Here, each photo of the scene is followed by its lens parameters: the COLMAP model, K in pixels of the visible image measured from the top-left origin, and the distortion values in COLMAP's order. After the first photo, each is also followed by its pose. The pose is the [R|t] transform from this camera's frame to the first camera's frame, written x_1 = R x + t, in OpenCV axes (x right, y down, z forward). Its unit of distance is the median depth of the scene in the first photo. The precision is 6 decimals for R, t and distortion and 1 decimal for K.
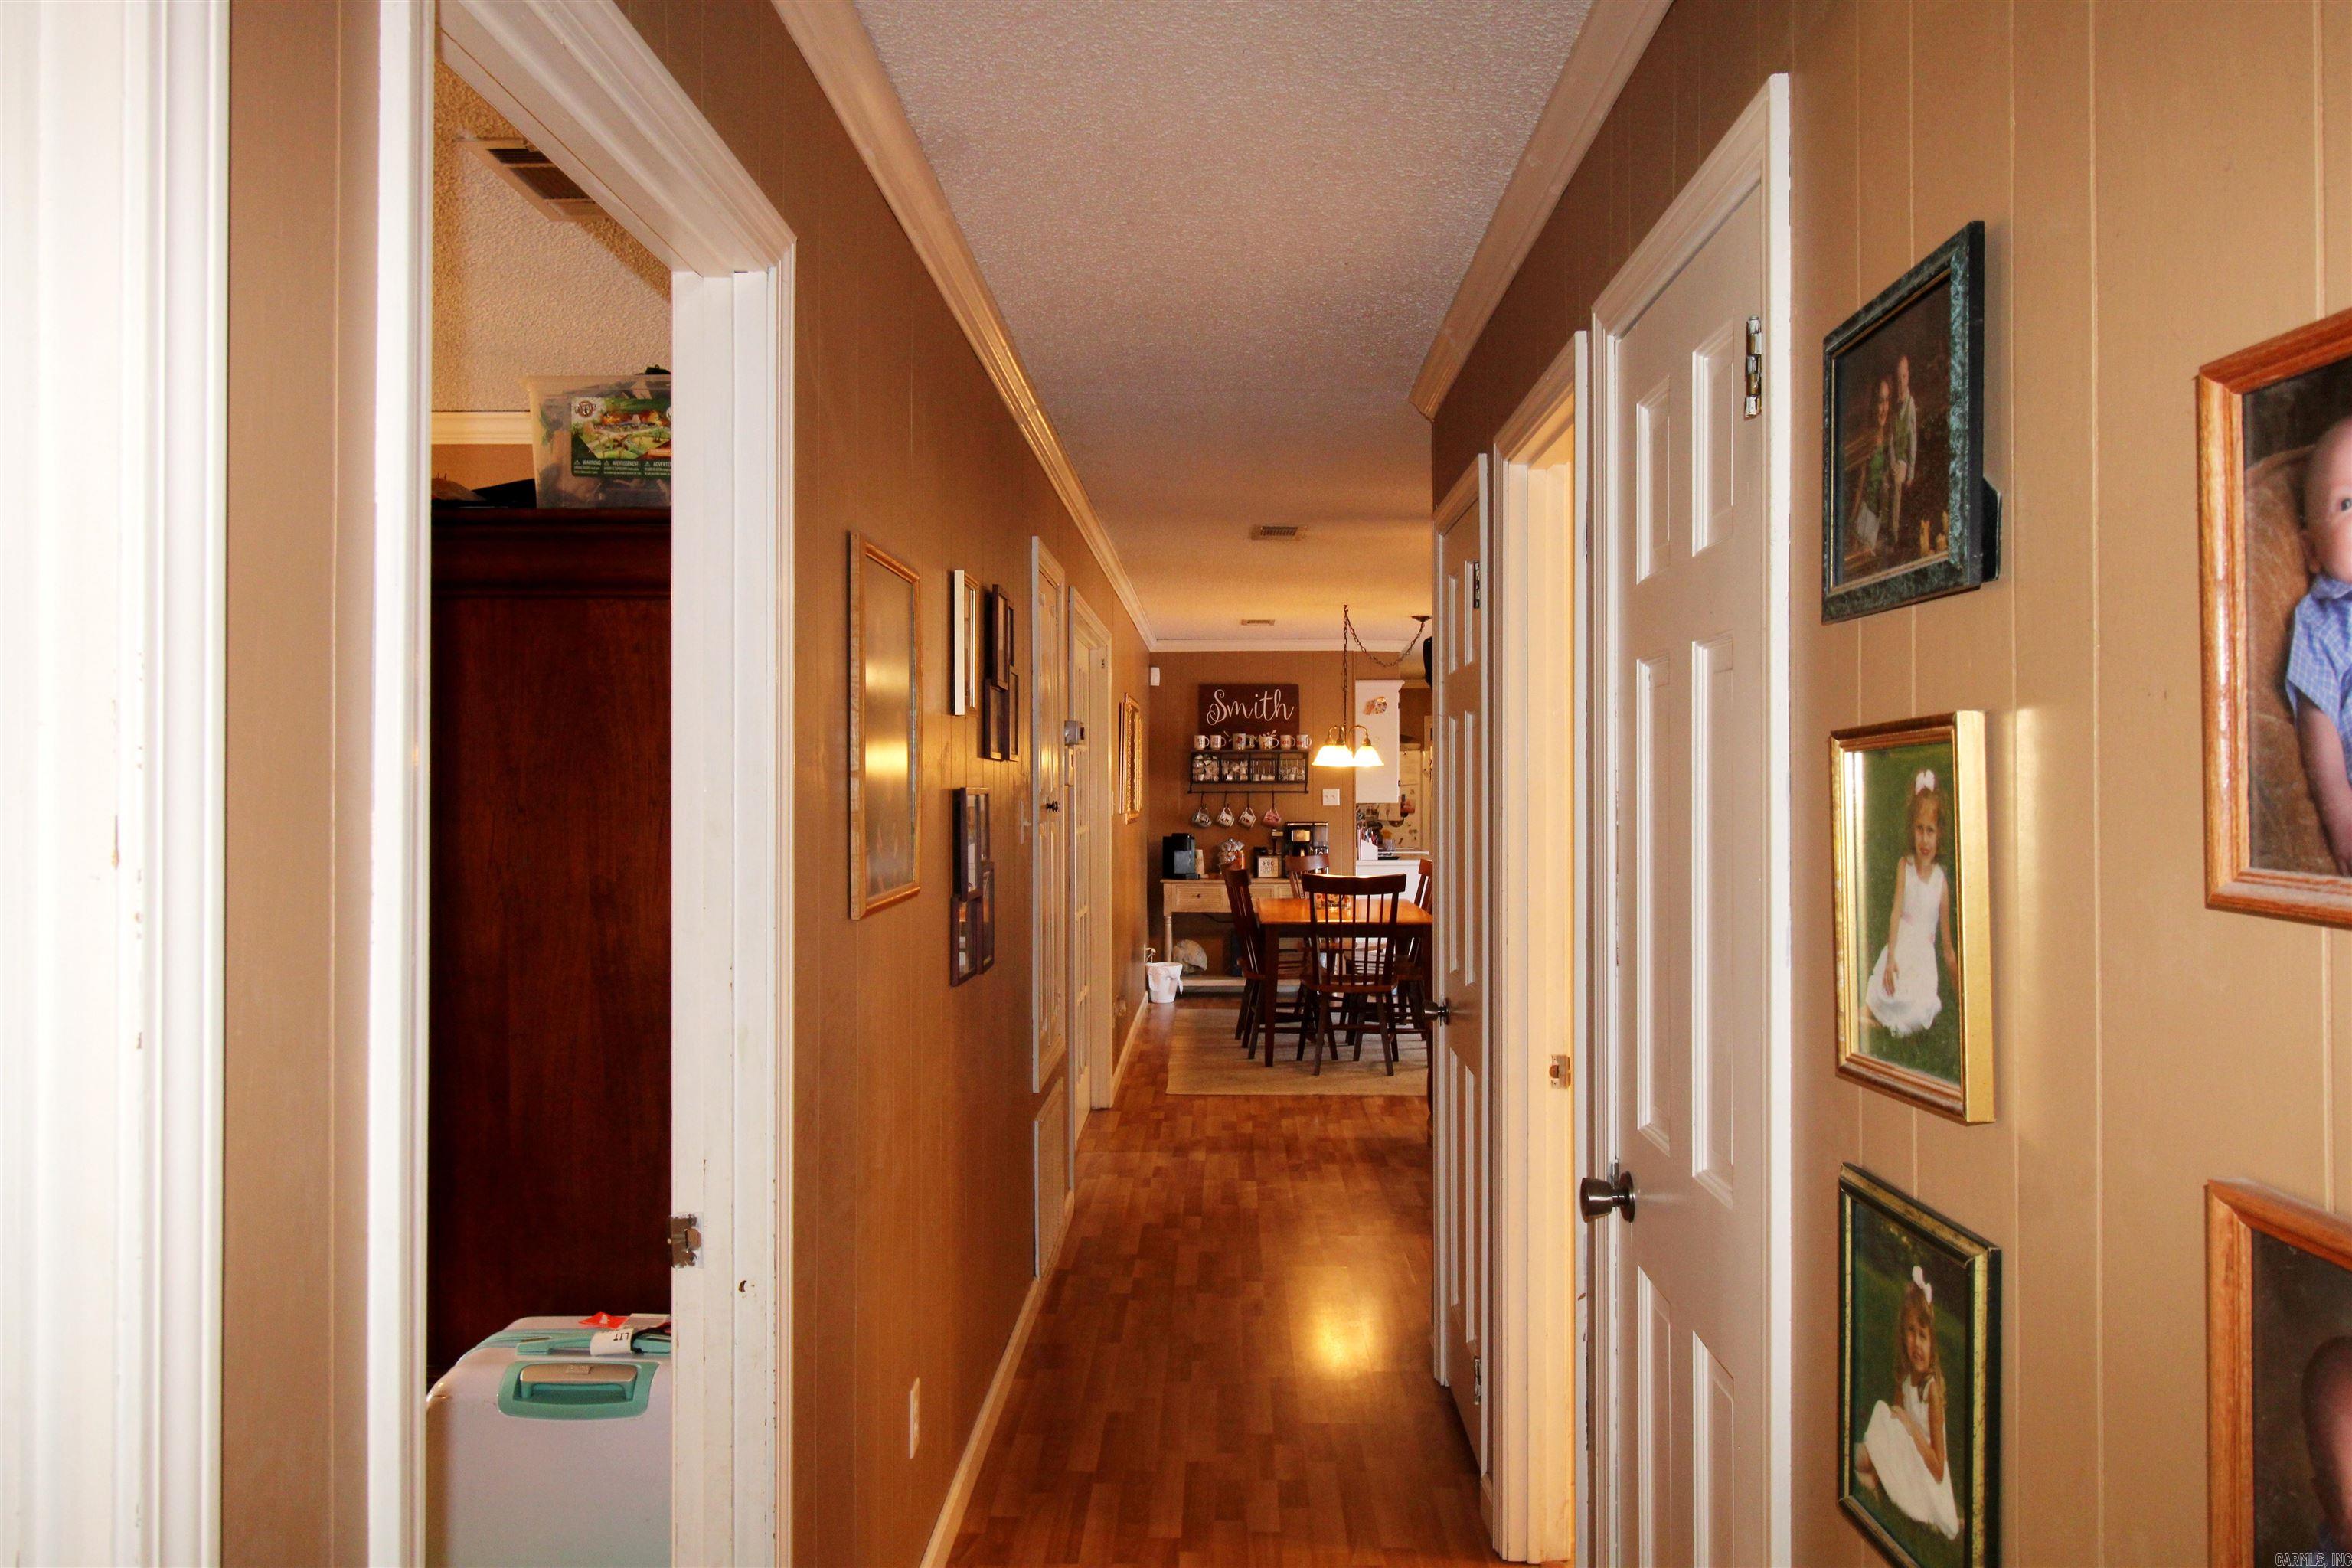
lens RADIAL K [[1640.1, 0, 1173.1], [0, 1640.1, 761.5], [0, 0, 1]] dist [0.032097, -0.031912]
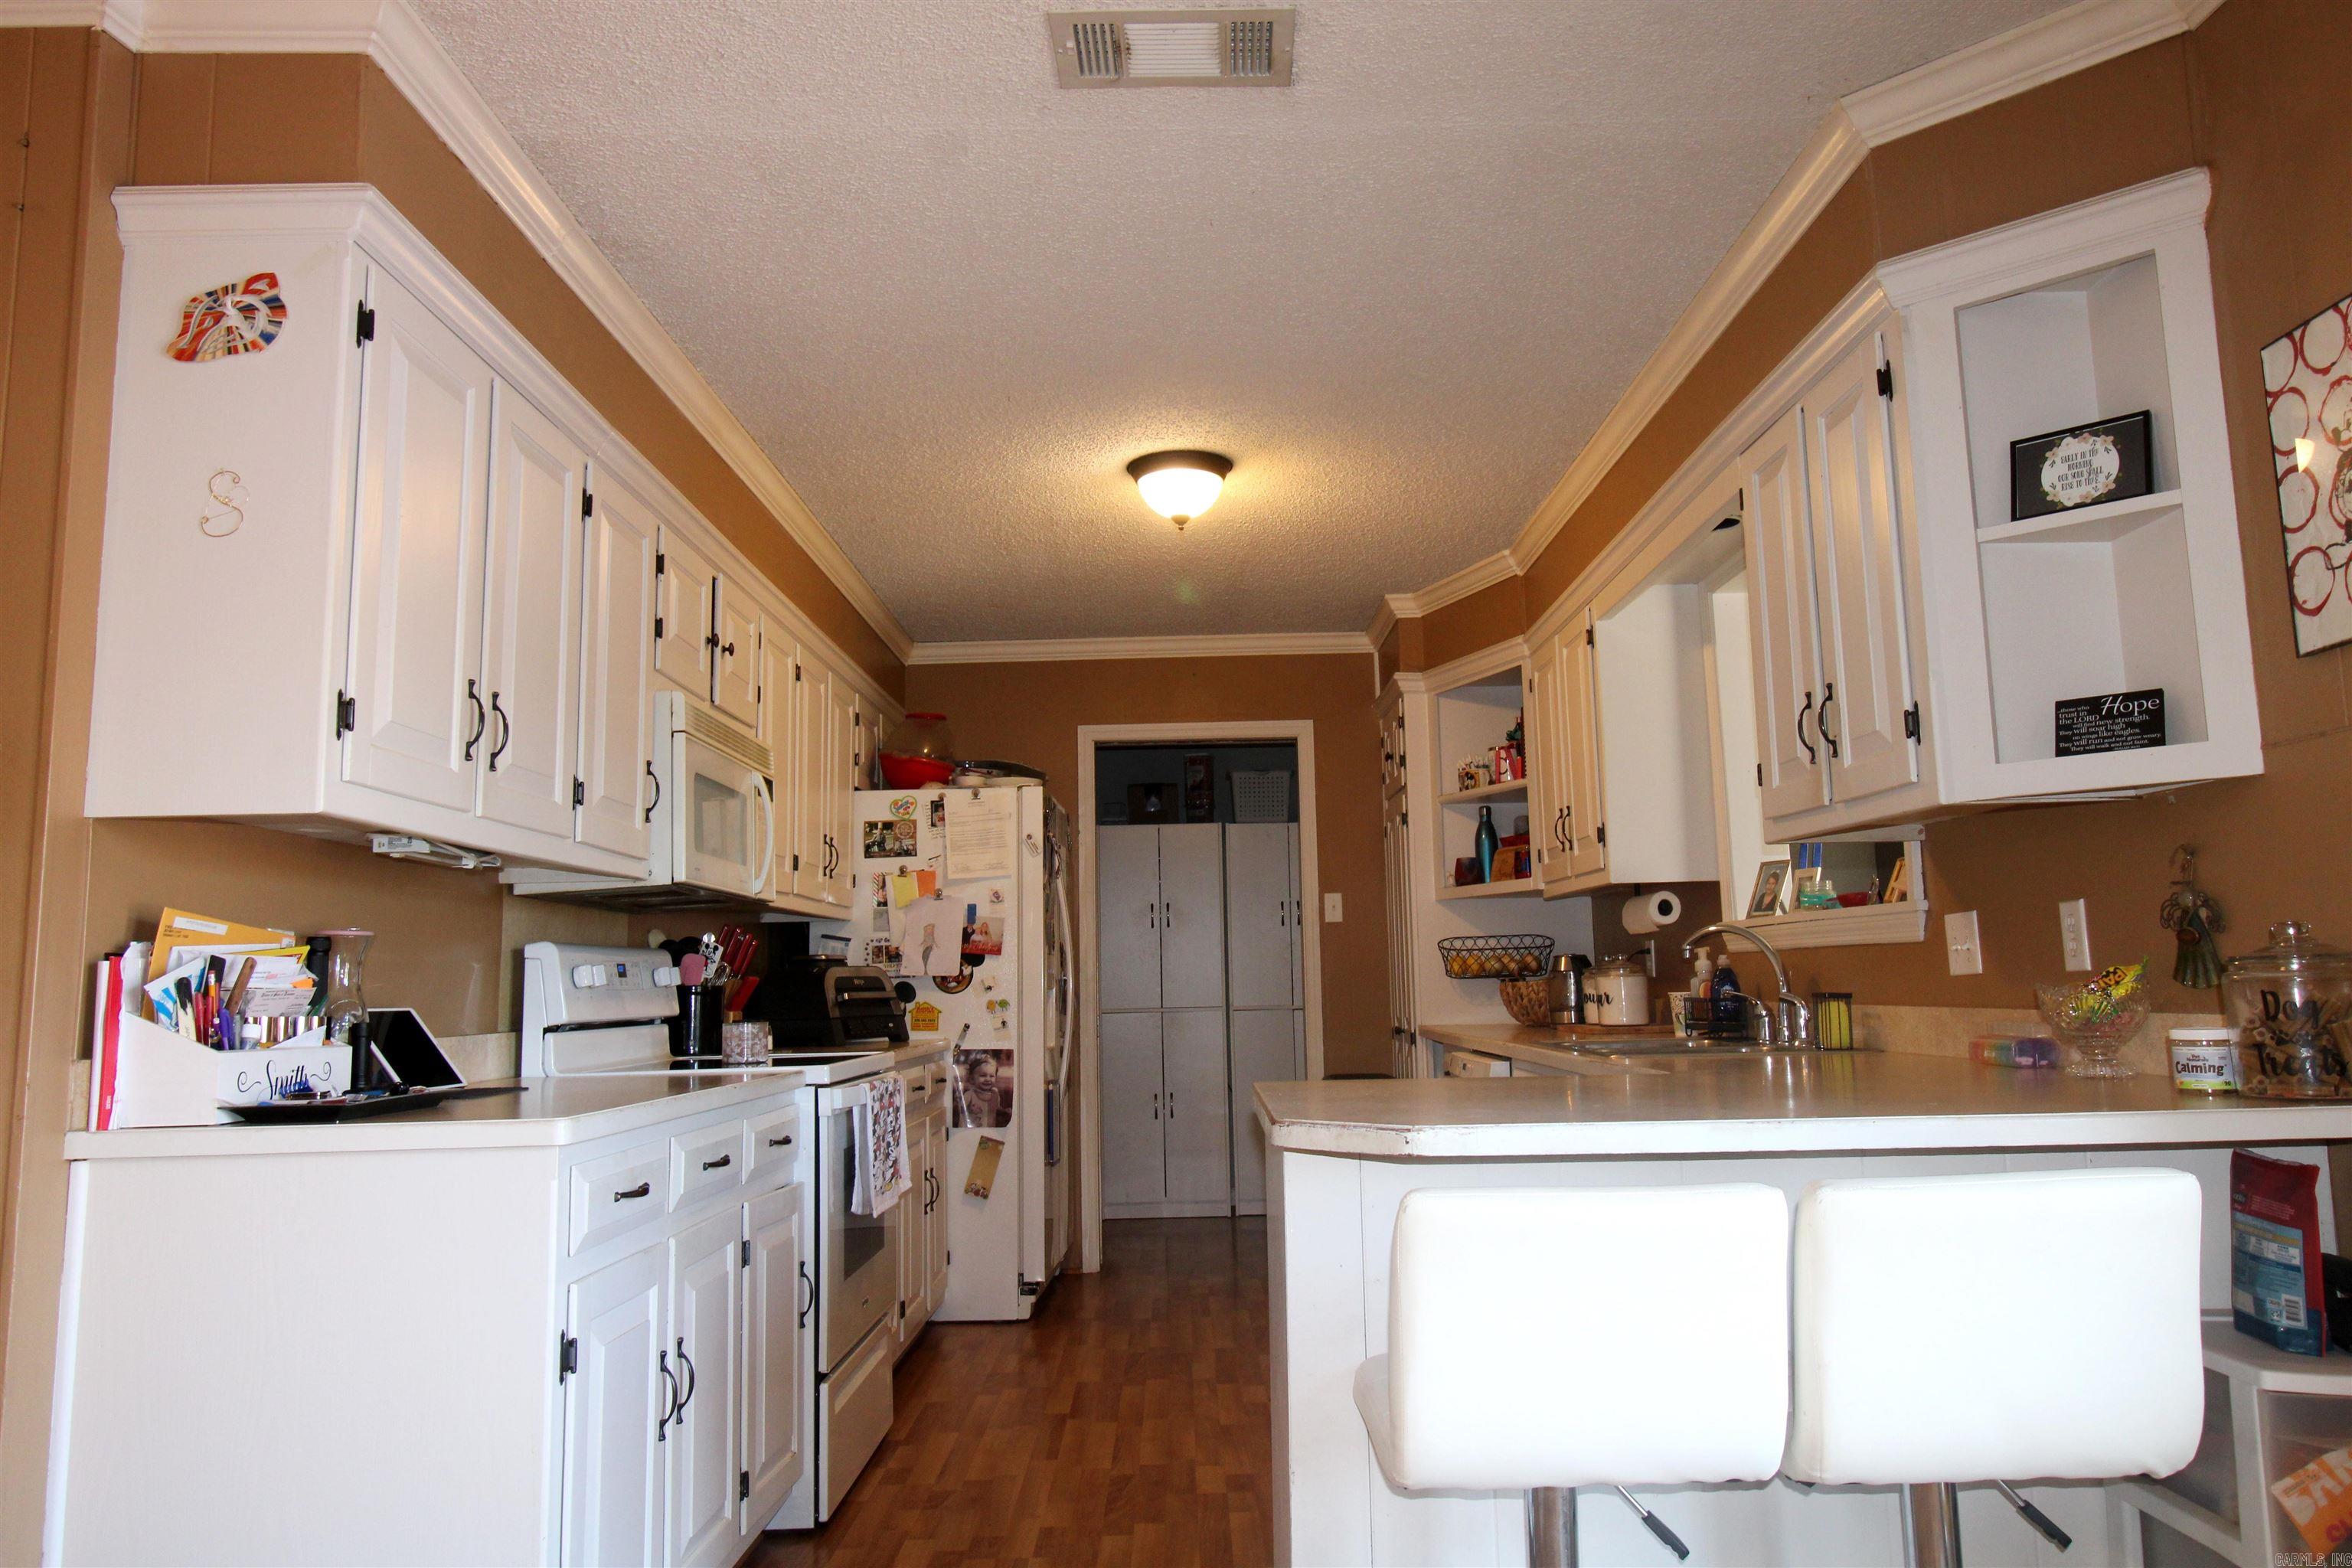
lens RADIAL K [[1640.1, 0, 1173.1], [0, 1640.1, 761.5], [0, 0, 1]] dist [0.032097, -0.031912]
pose [[0.999534, -0.019212, 0.023739, 0.233858], [0.021978, 0.992244, -0.122345, 0.045226], [-0.021204, 0.122810, 0.992204, 0.825853]]
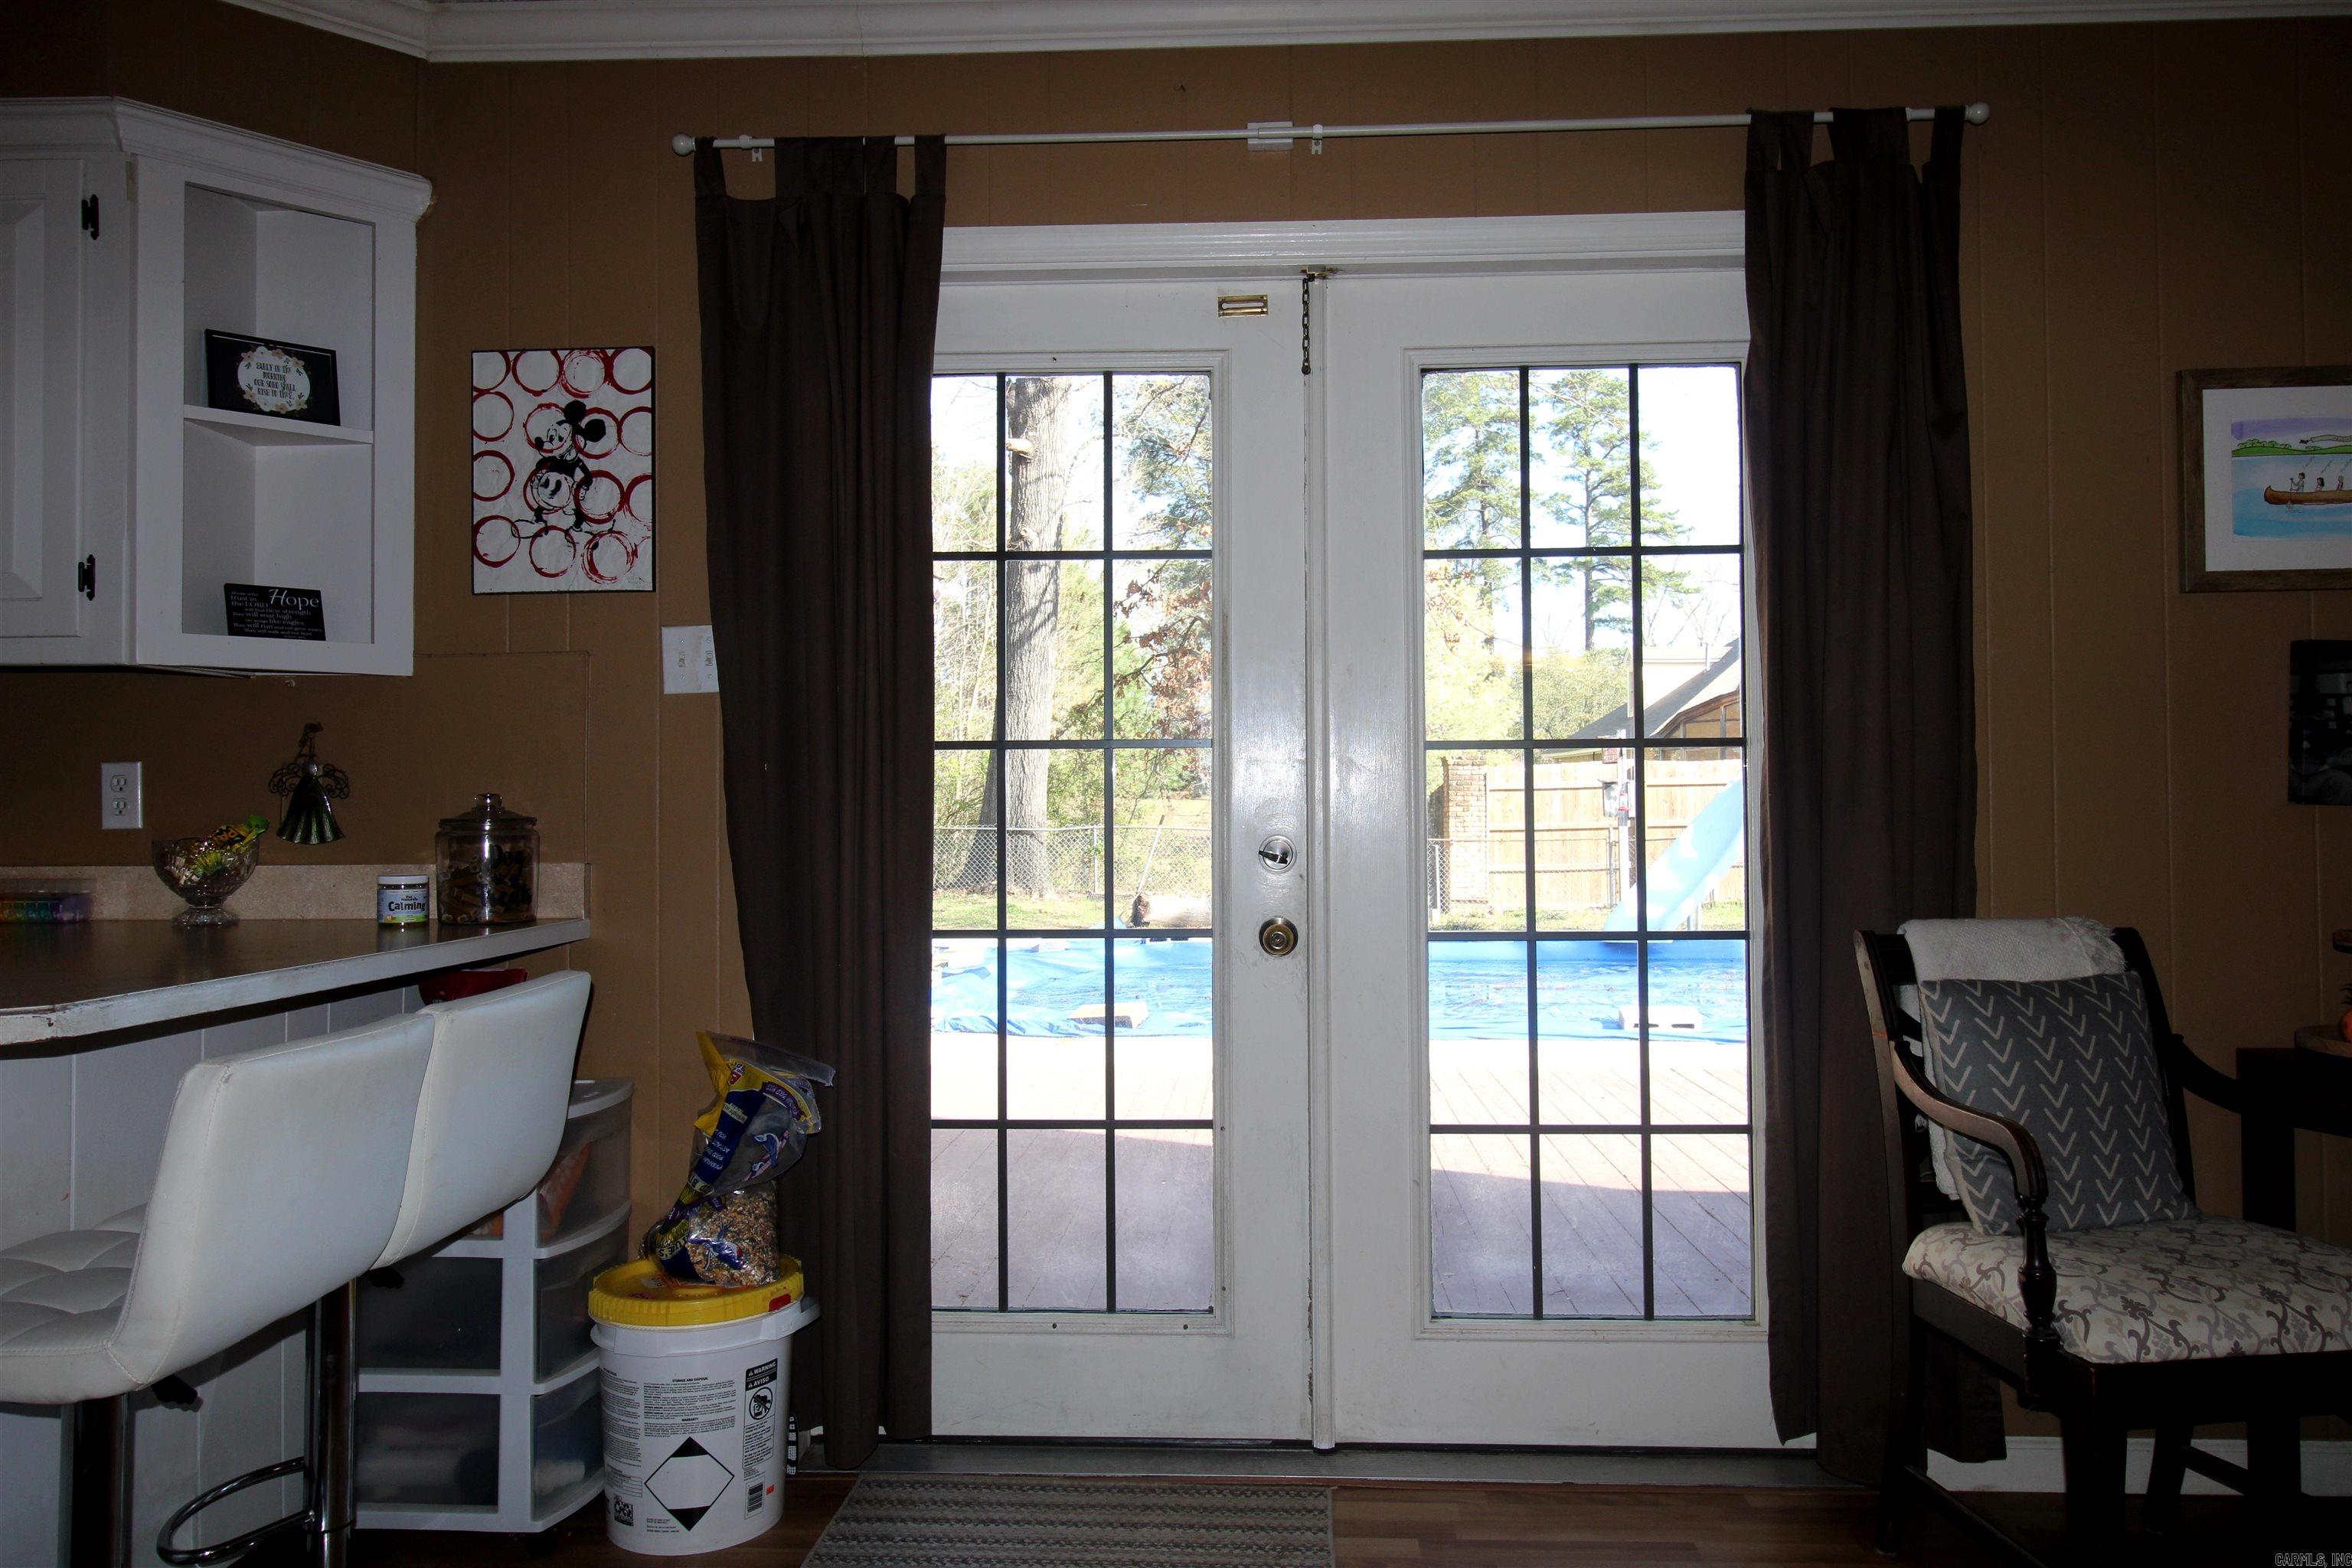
lens RADIAL K [[1640.1, 0, 1173.1], [0, 1640.1, 761.5], [0, 0, 1]] dist [0.032097, -0.031912]
pose [[0.017113, 0.026624, 0.999499, 0.122453], [-0.008209, 0.999615, -0.026487, 0.043999], [-0.999820, -0.007751, 0.017325, 0.898166]]
